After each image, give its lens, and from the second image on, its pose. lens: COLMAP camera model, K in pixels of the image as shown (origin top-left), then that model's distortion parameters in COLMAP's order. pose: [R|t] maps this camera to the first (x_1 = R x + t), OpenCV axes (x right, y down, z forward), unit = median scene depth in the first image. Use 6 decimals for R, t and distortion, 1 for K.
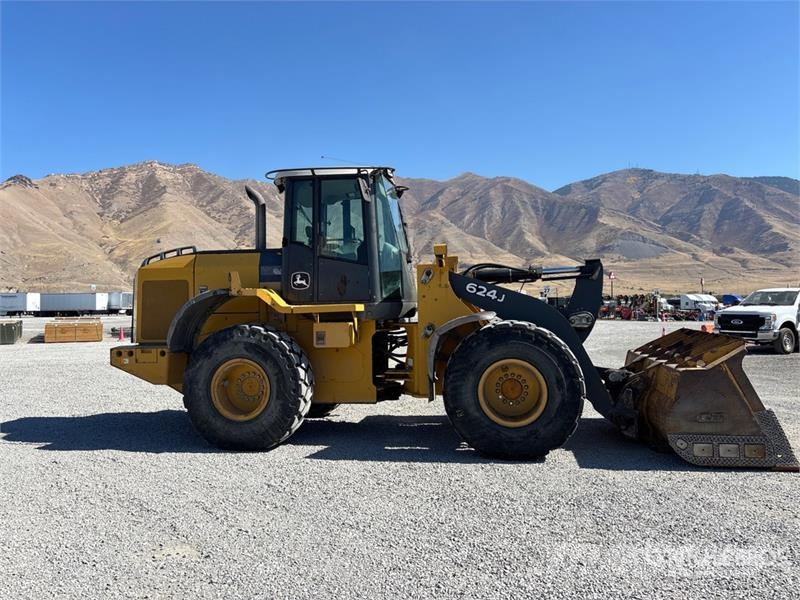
lens RADIAL K [[605.0, 0, 397.2], [0, 605.0, 295.1], [0, 0, 1]] dist [0.052104, -0.057498]
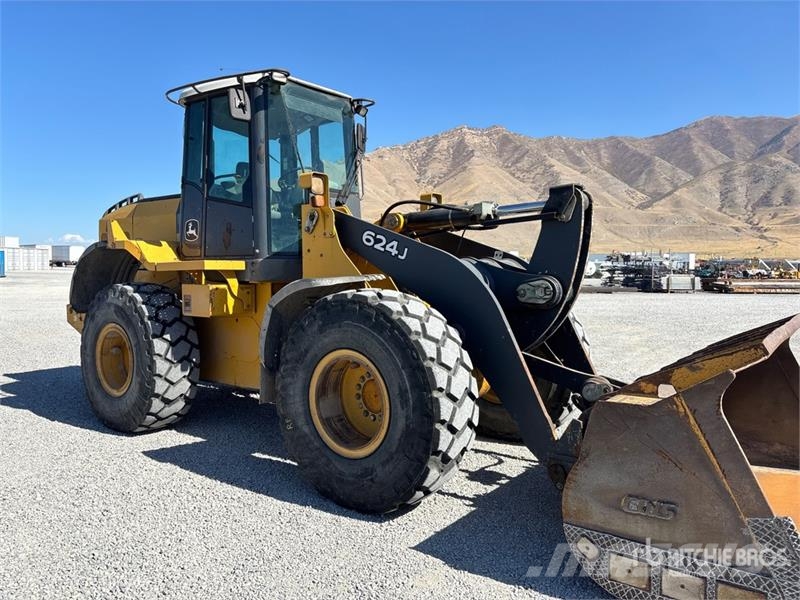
lens RADIAL K [[605.0, 0, 397.2], [0, 605.0, 295.1], [0, 0, 1]] dist [0.052104, -0.057498]
pose [[0.883602, 0.036286, -0.466831, 0.475977], [-0.005013, 0.997669, 0.068060, 0.005454], [0.468212, -0.057797, 0.881724, 0.432821]]
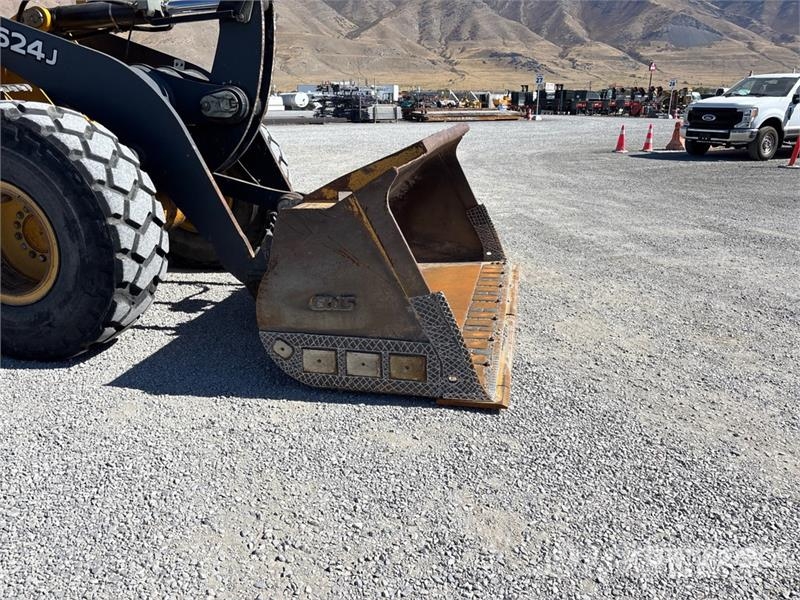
lens RADIAL K [[605.0, 0, 397.2], [0, 605.0, 295.1], [0, 0, 1]] dist [0.052104, -0.057498]
pose [[0.999253, 0.021858, -0.031858, 0.498993], [-0.010401, 0.946328, 0.323040, 0.025825], [0.037209, -0.322467, 0.945849, 0.451300]]
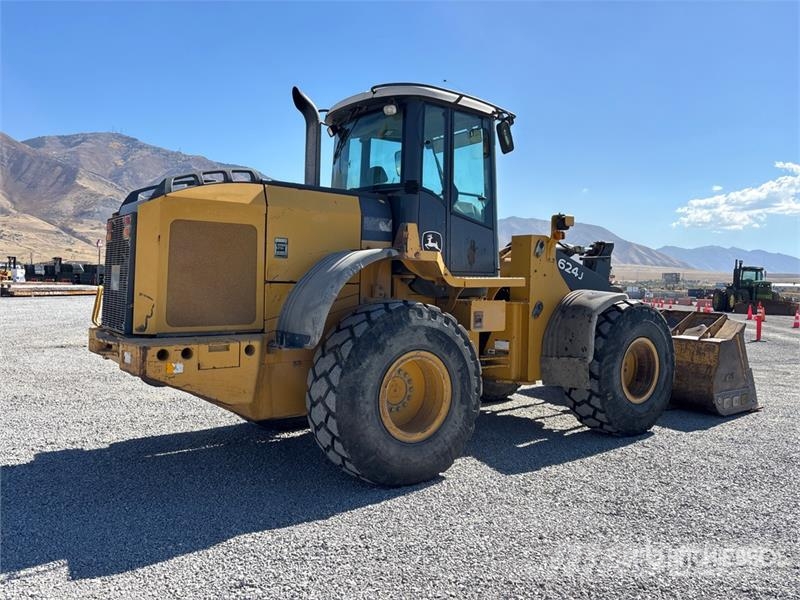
lens RADIAL K [[605.0, 0, 397.2], [0, 605.0, 295.1], [0, 0, 1]] dist [0.052104, -0.057498]
pose [[0.694483, 0.012017, 0.719408, -0.755654], [-0.046503, 0.998520, 0.028213, 0.022600], [-0.718005, -0.053048, 0.694014, 0.536580]]
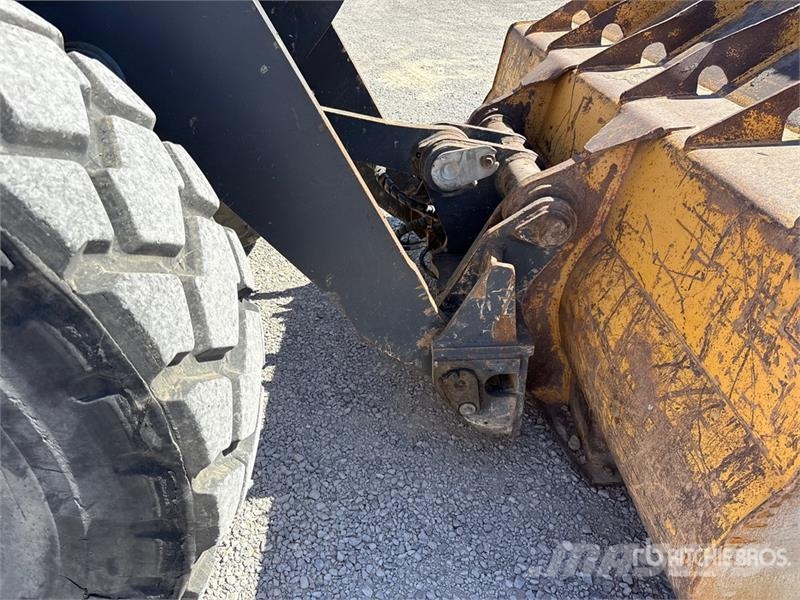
lens RADIAL K [[605.0, 0, 397.2], [0, 605.0, 295.1], [0, 0, 1]] dist [0.052104, -0.057498]
pose [[0.979058, -0.112995, 0.169345, 0.295093], [0.006638, 0.849102, 0.528187, 0.045633], [-0.203474, -0.516002, 0.832070, 0.795329]]
